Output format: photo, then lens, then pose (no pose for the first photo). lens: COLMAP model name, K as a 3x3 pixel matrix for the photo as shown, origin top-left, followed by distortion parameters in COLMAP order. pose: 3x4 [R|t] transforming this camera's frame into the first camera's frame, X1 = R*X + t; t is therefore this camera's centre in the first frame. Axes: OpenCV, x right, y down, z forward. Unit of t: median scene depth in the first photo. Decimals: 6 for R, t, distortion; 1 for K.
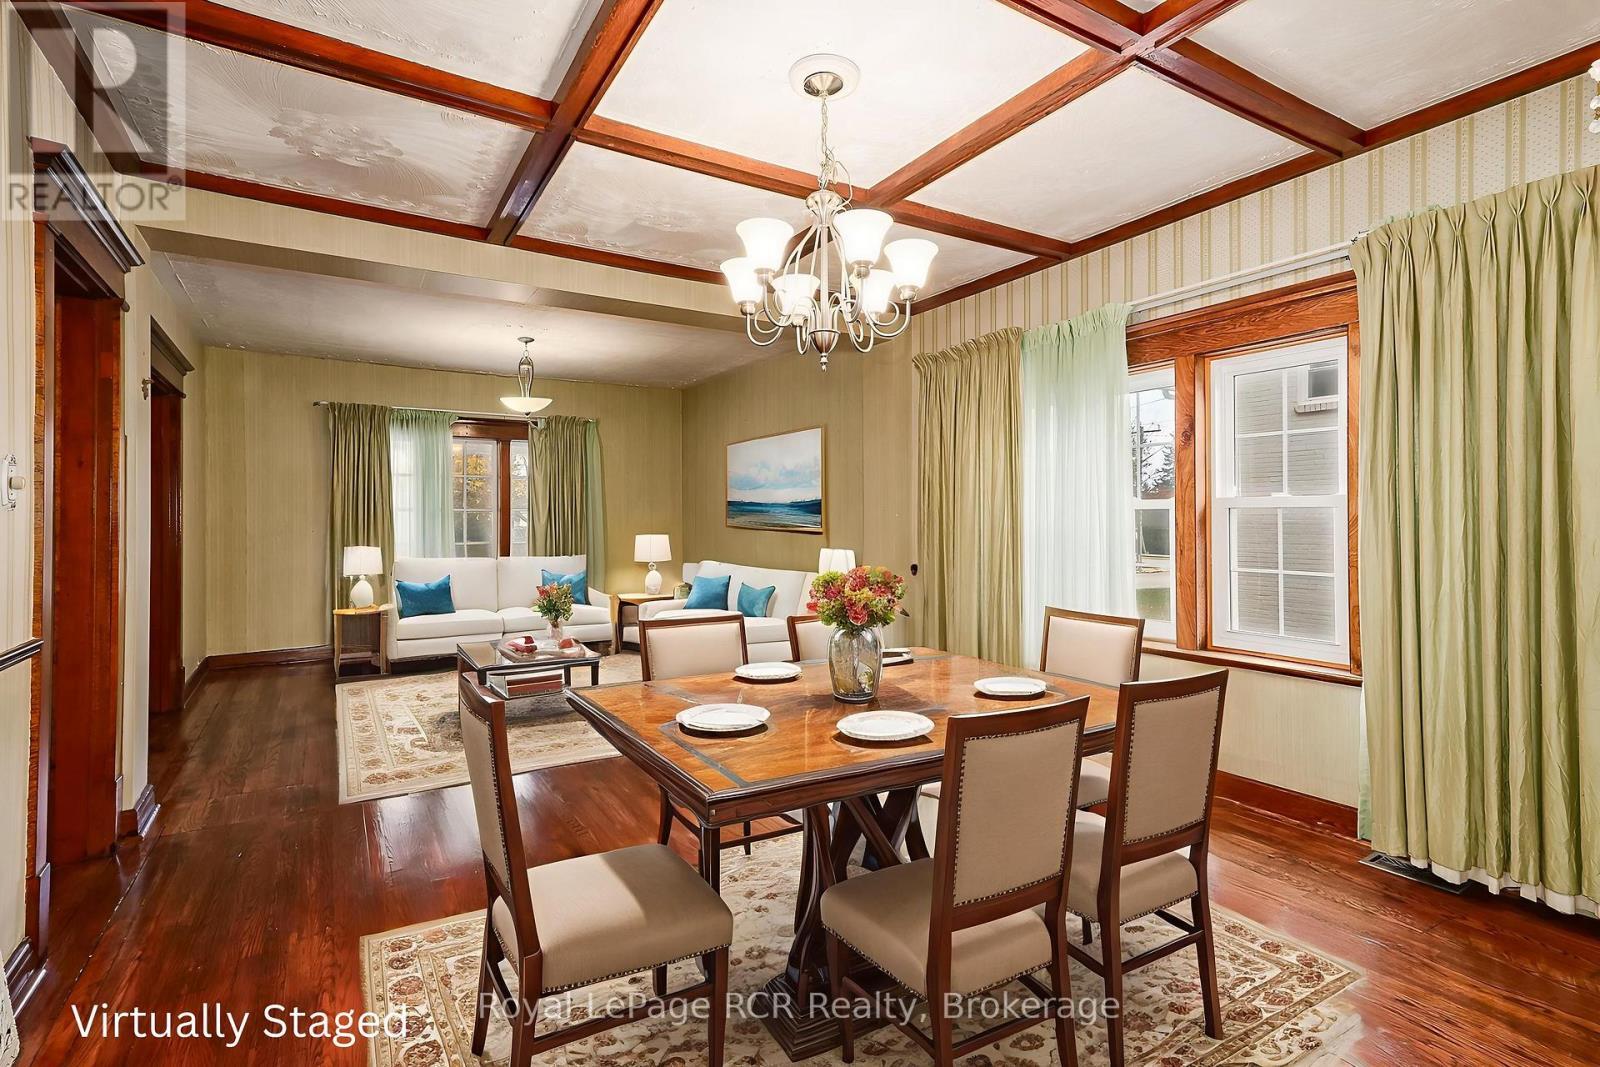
lens RADIAL K [[791.1, 0, 800.0], [0, 791.1, 533.5], [0, 0, 1]] dist [-0.000282, -0.000045]
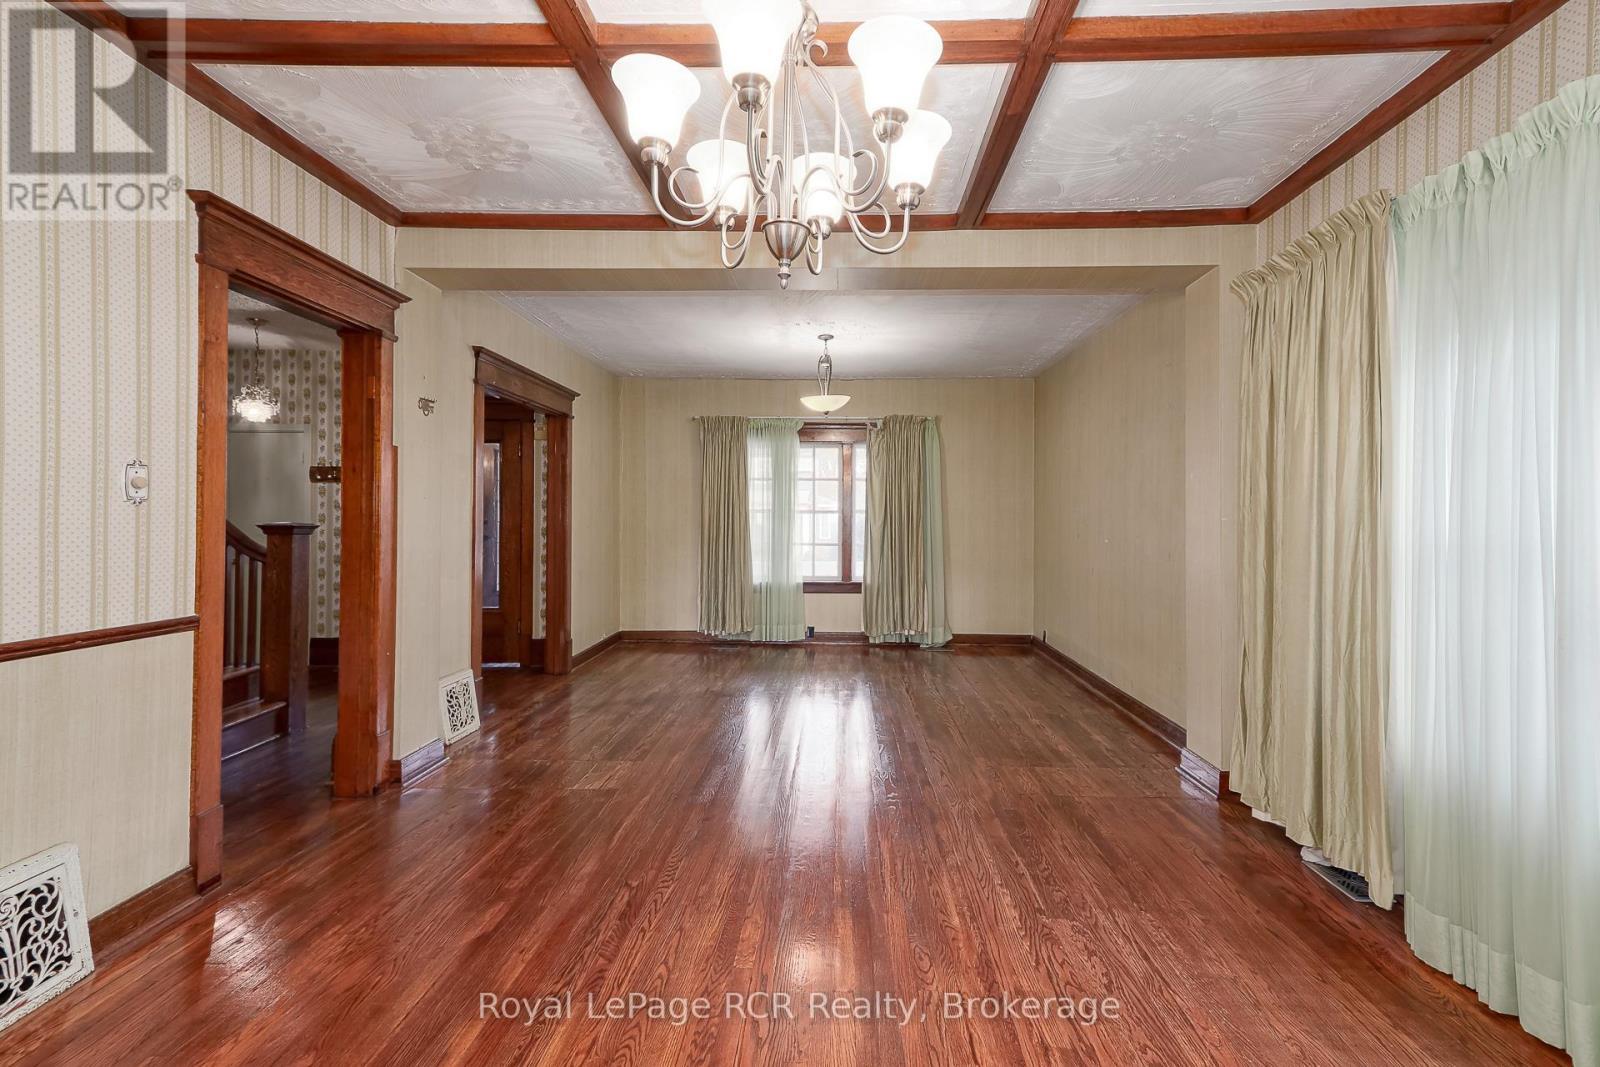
lens RADIAL K [[763.9, 0, 800.0], [0, 763.9, 533.5], [0, 0, 1]] dist [0.005774, 0.000245]
pose [[0.828985, 0.018252, -0.558973, 0.158127], [-0.021315, 0.999772, 0.001033, -0.003263], [0.558864, 0.011058, 0.829185, 0.202619]]
